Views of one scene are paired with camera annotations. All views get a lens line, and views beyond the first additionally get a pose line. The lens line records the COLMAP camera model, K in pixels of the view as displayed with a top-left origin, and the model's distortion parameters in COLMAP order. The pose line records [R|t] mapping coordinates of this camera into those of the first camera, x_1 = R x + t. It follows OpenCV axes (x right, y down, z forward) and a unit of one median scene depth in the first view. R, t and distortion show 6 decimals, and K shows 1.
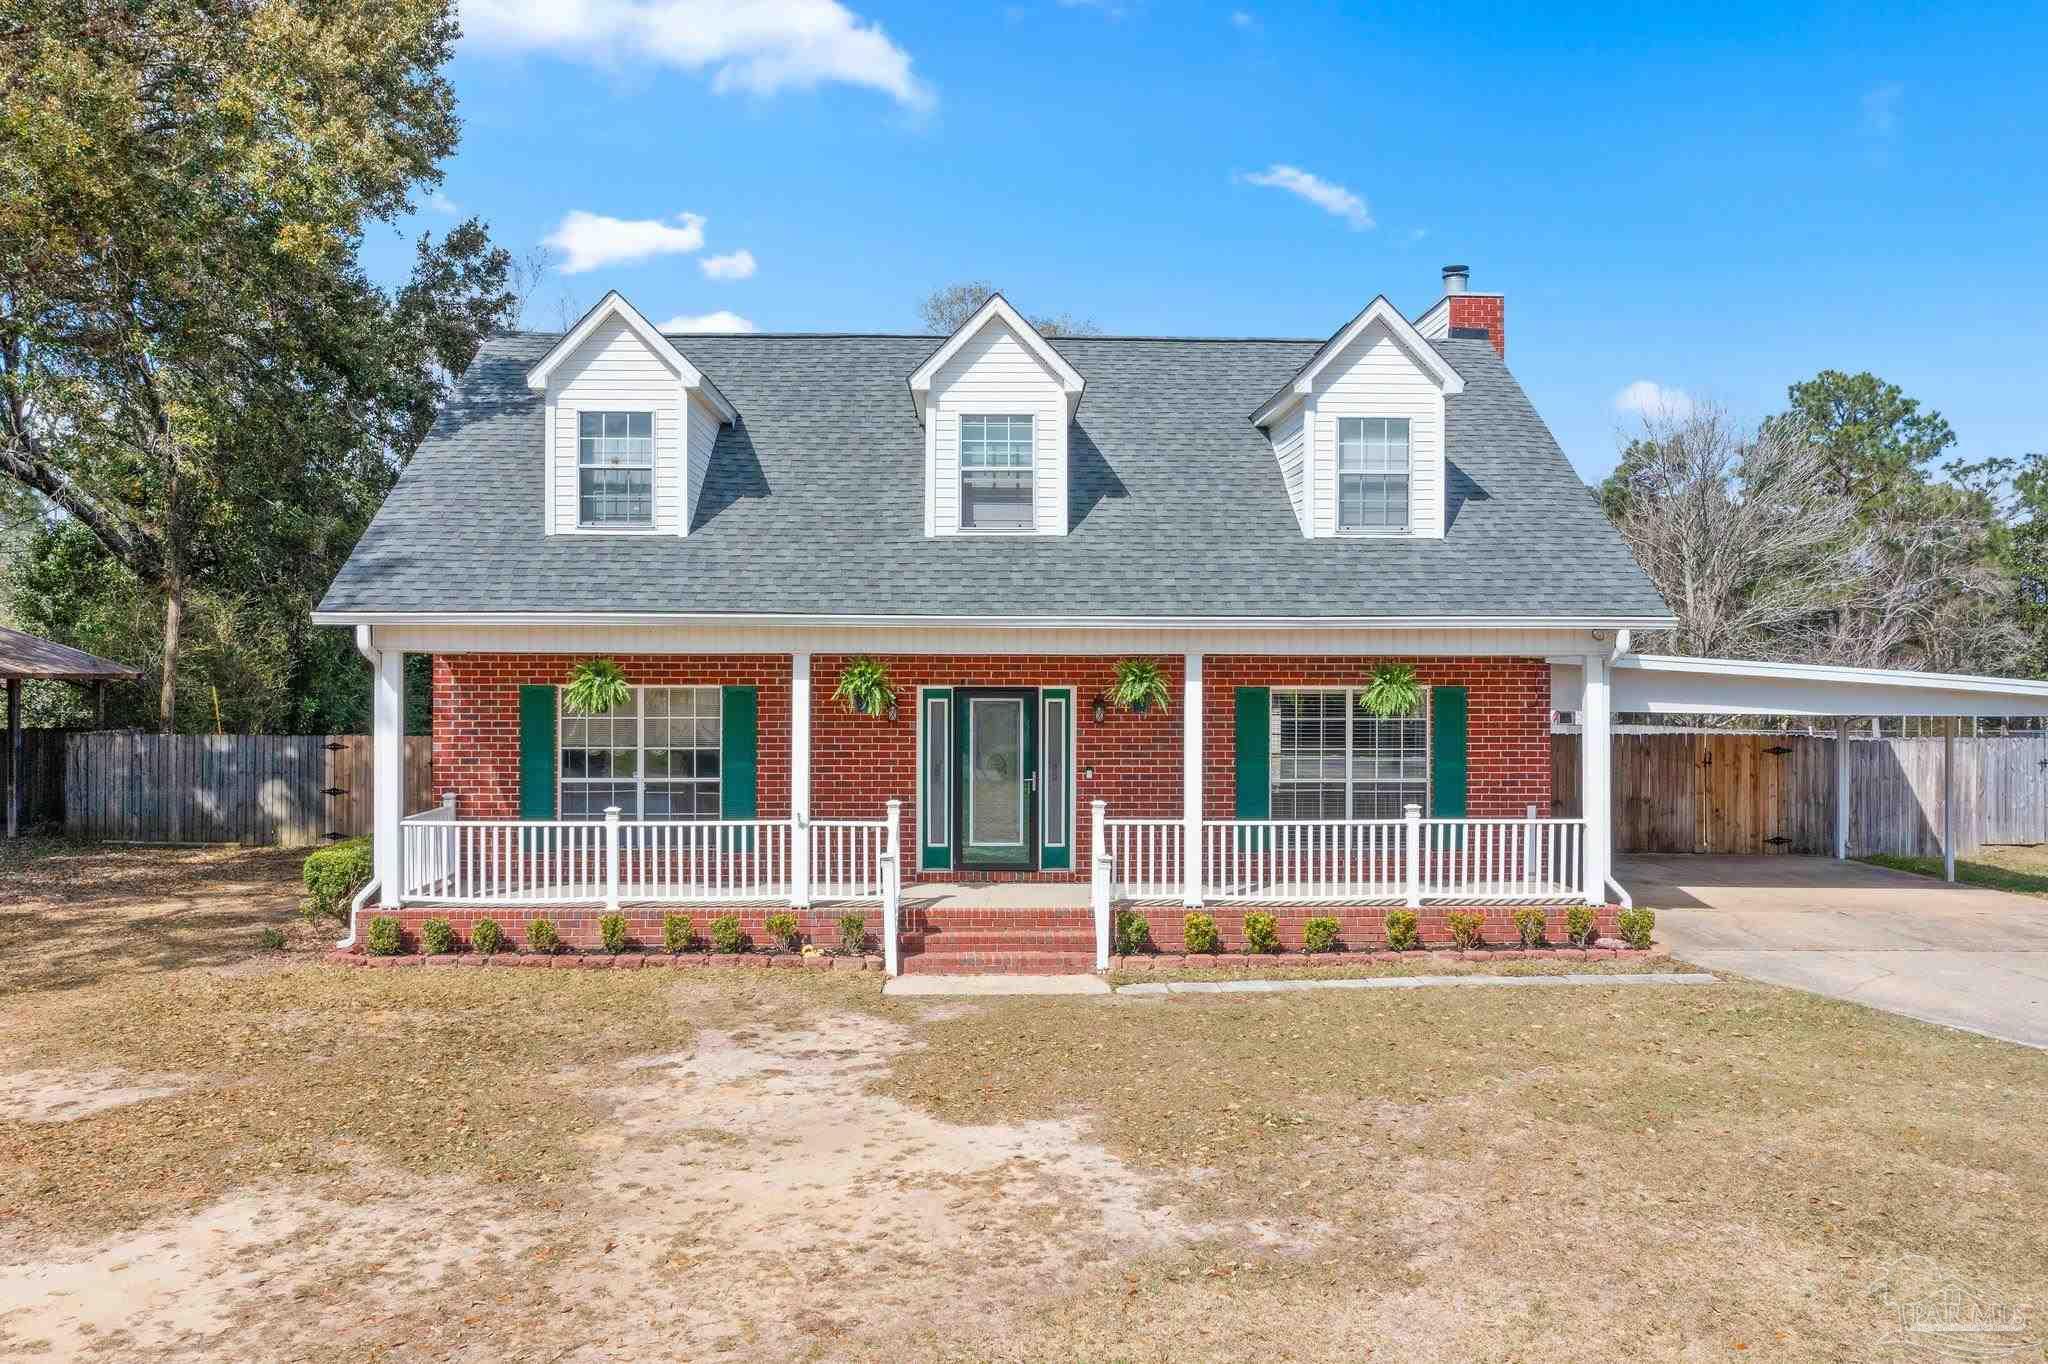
lens RADIAL K [[1627.5, 0, 999.7], [0, 1627.5, 688.2], [0, 0, 1]] dist [0.007311, -0.003676]
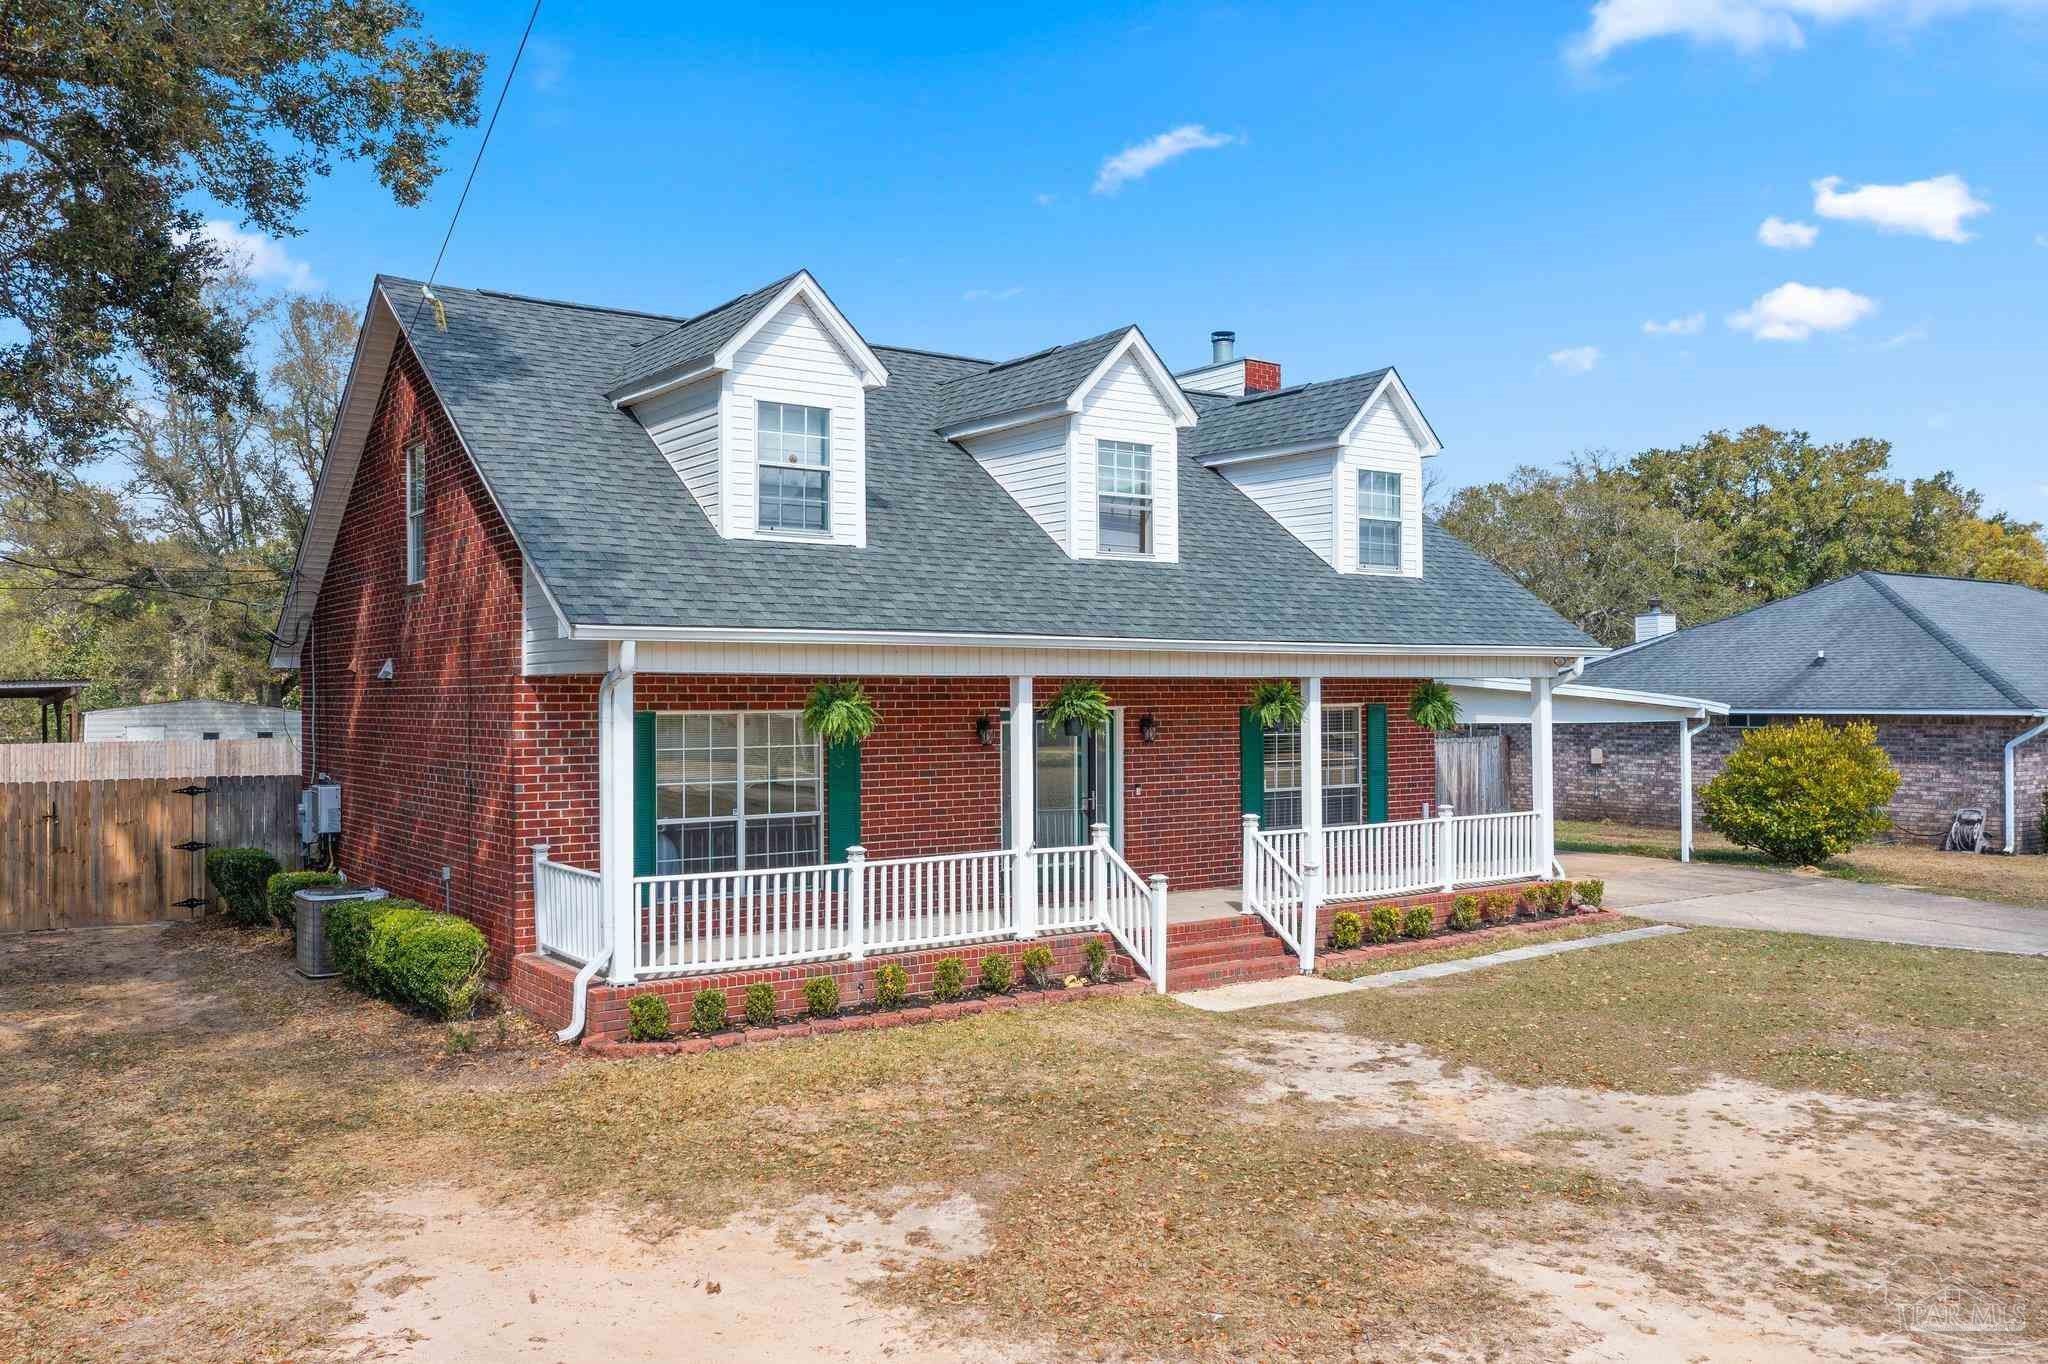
lens RADIAL K [[1627.5, 0, 1033.9], [0, 1627.5, 676.7], [0, 0, 1]] dist [0.007311, -0.003676]
pose [[0.824359, 0.000218, 0.566067, -0.652758], [0.010353, 0.999827, -0.015461, -0.005626], [-0.565972, 0.018606, 0.824214, 0.199011]]
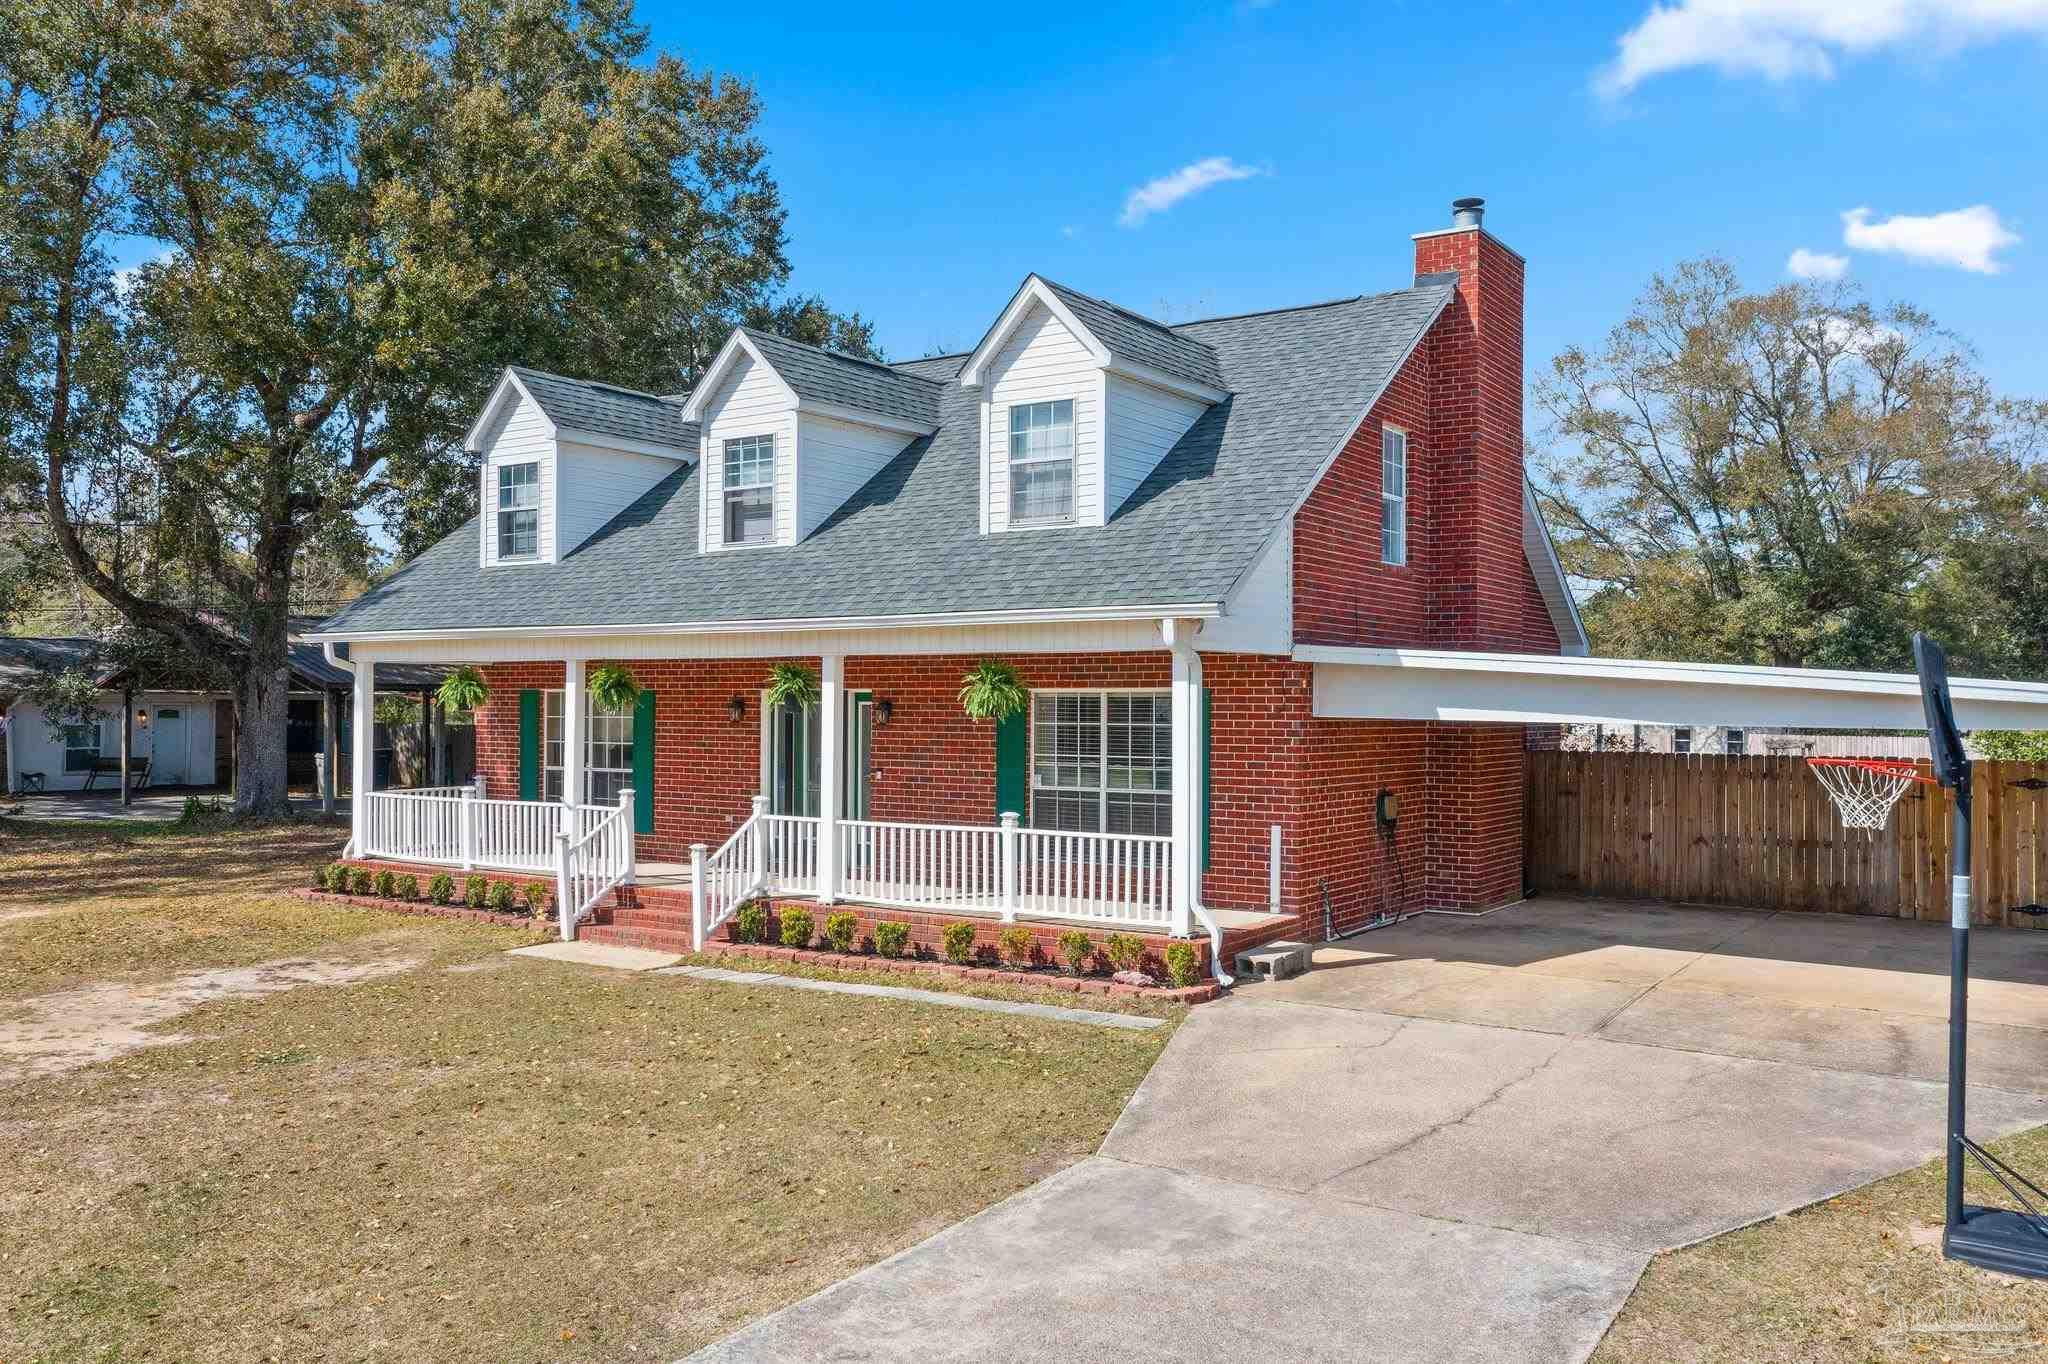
lens RADIAL K [[1627.5, 0, 967.5], [0, 1627.5, 693.3], [0, 0, 1]] dist [0.007311, -0.003676]
pose [[0.797966, 0.000046, -0.602702, 0.793524], [0.001520, 0.999997, 0.002089, -0.000681], [0.602700, -0.002584, 0.797963, 0.237512]]
